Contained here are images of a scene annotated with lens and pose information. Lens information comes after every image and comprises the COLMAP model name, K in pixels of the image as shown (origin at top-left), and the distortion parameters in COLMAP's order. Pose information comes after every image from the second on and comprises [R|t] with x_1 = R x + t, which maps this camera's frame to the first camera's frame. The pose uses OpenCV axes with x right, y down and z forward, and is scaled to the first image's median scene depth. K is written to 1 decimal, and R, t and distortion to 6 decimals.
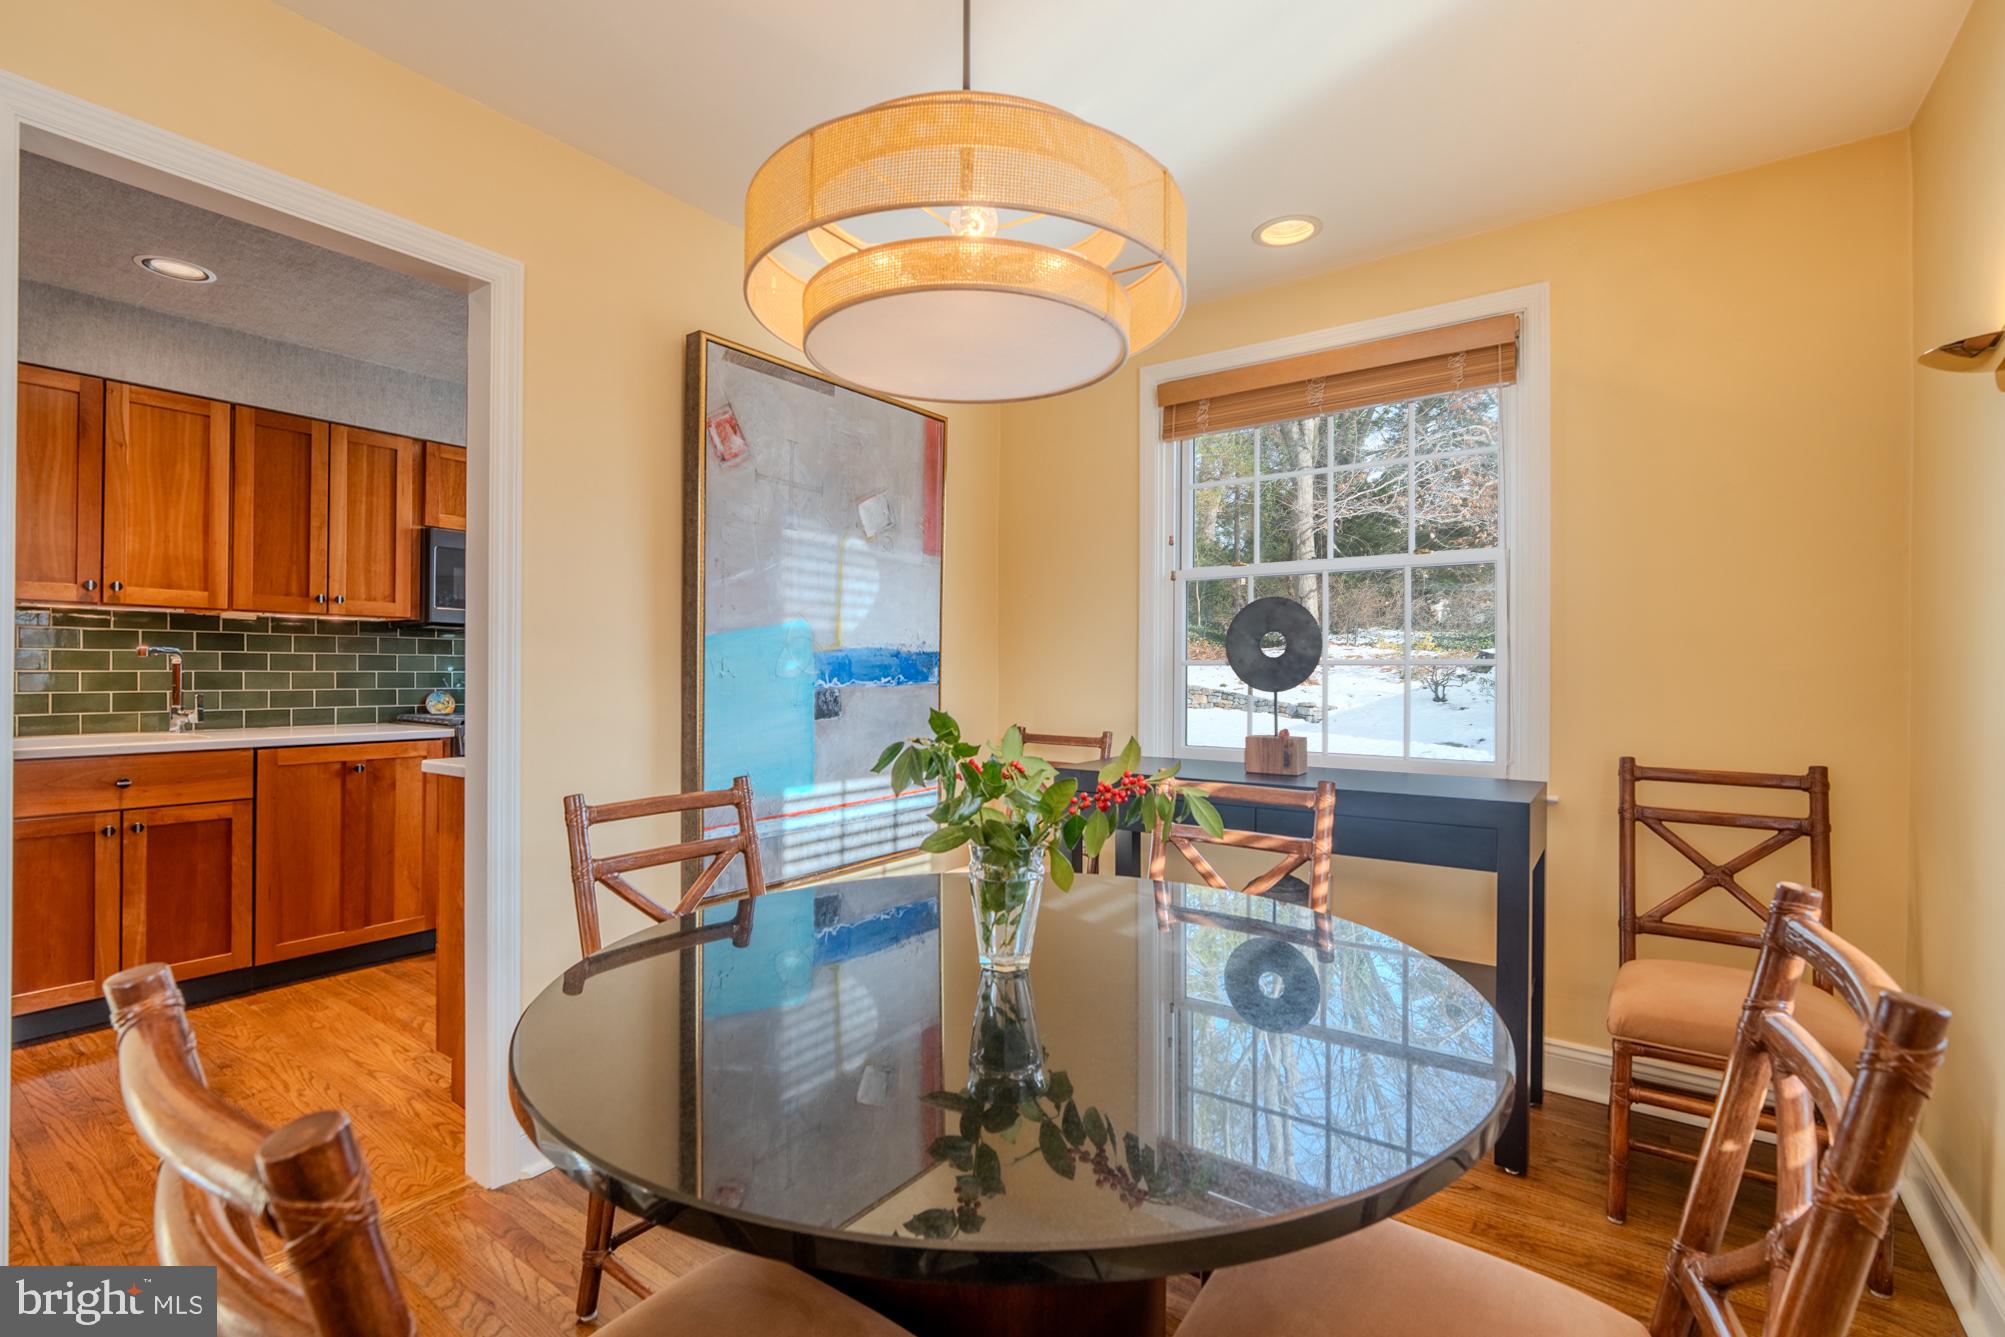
lens RADIAL K [[917.8, 0, 998.9], [0, 917.8, 665.2], [0, 0, 1]] dist [-0.000954, -0.000150]
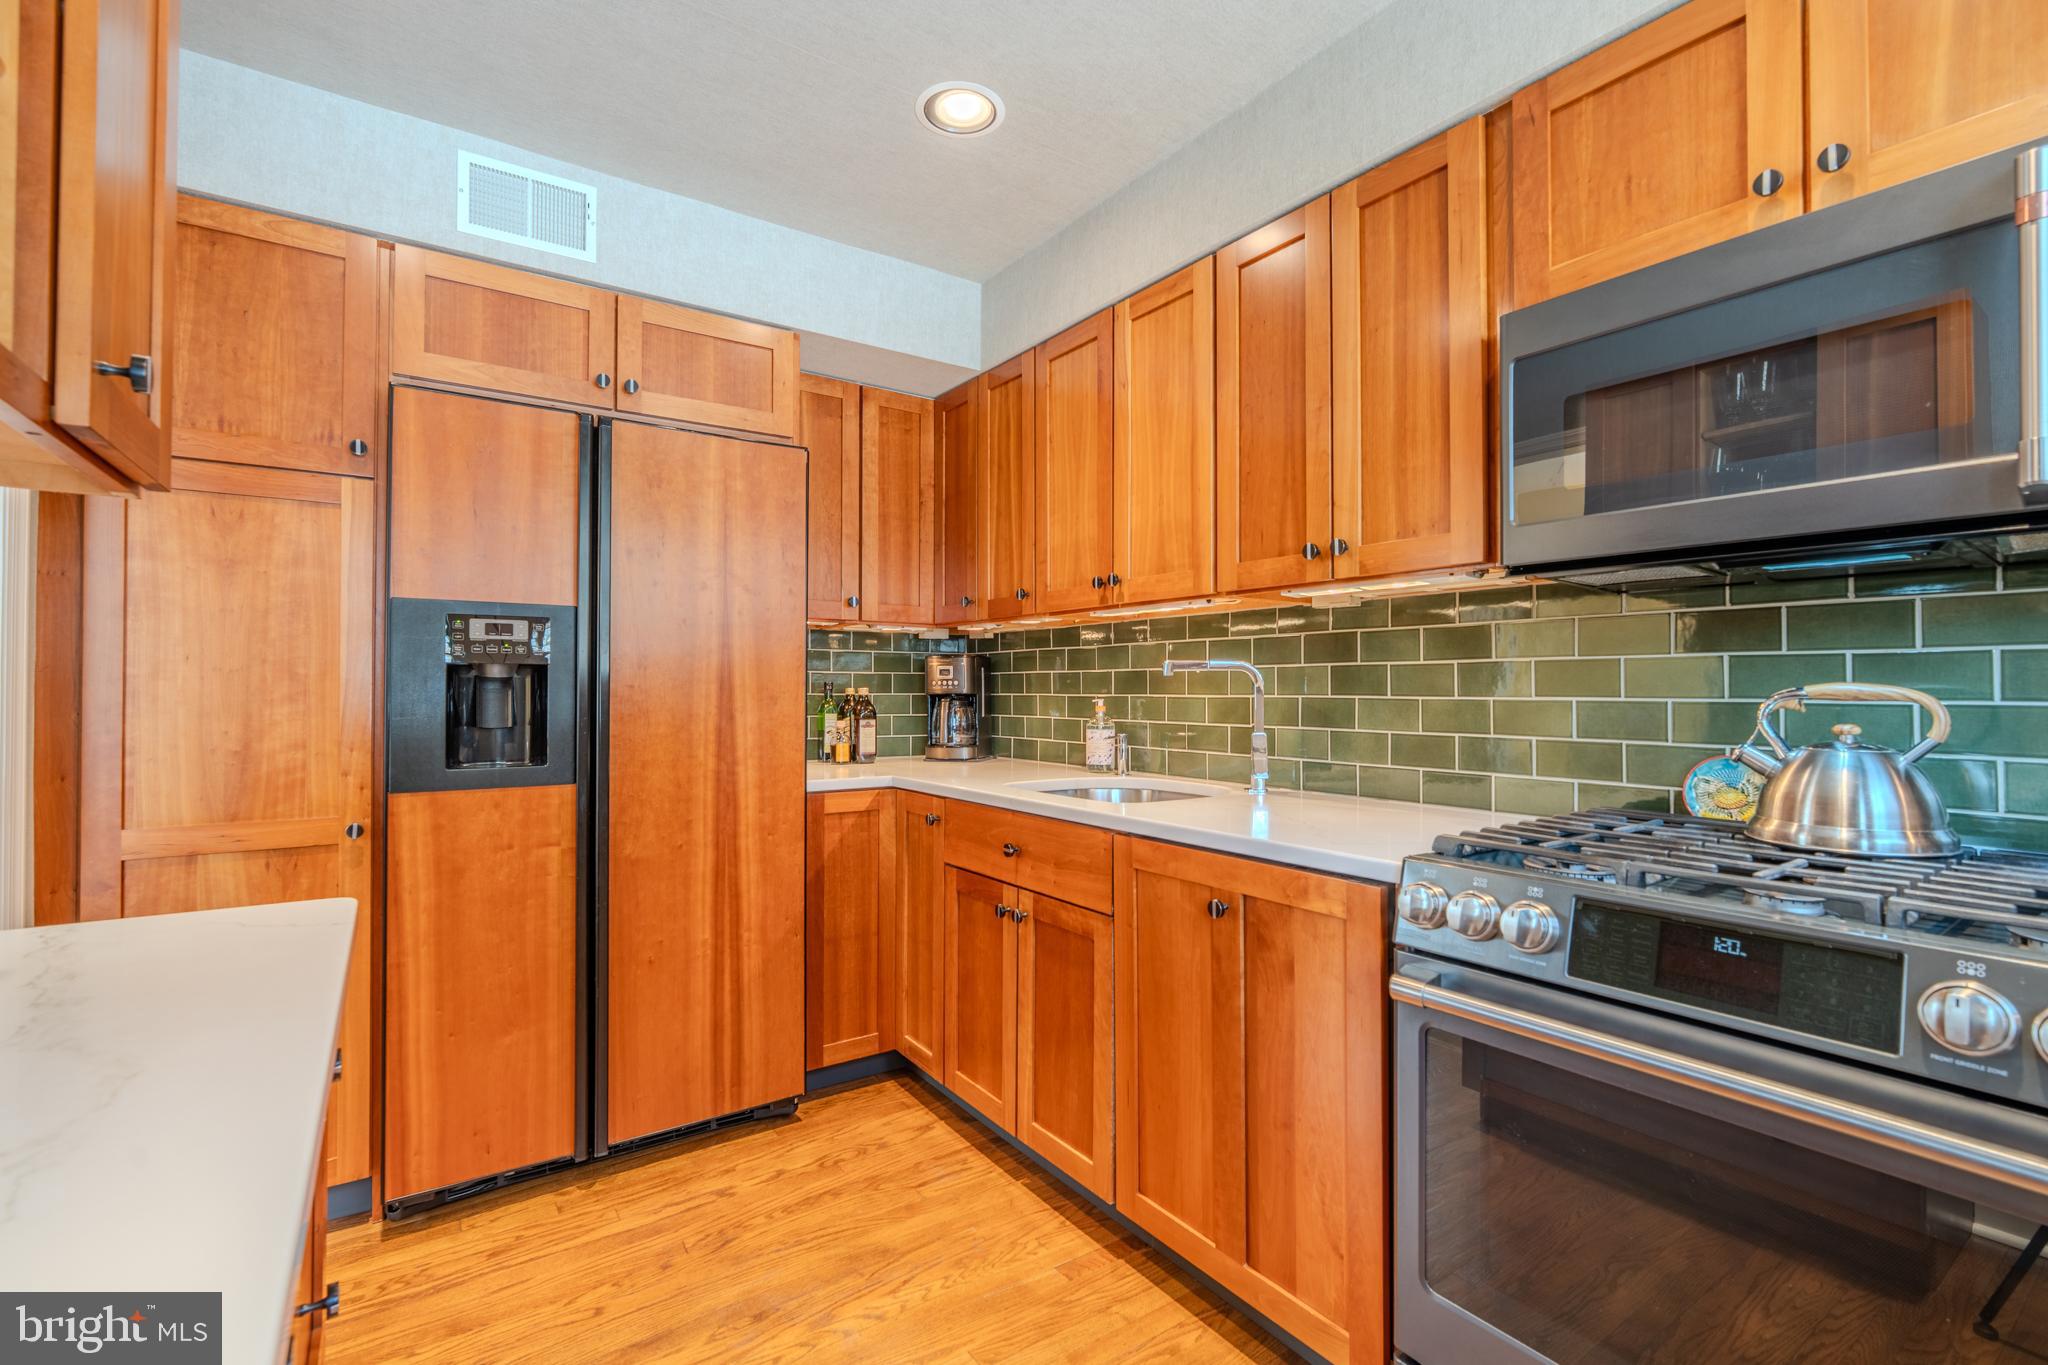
lens RADIAL K [[905.9, 0, 1024.5], [0, 905.9, 679.1], [0, 0, 1]] dist [-0.009093, 0.002457]
pose [[-0.336848, -0.015616, -0.941430, -0.227825], [0.002960, 0.999840, -0.017644, 0.004946], [0.941554, -0.008730, -0.336748, 1.023076]]
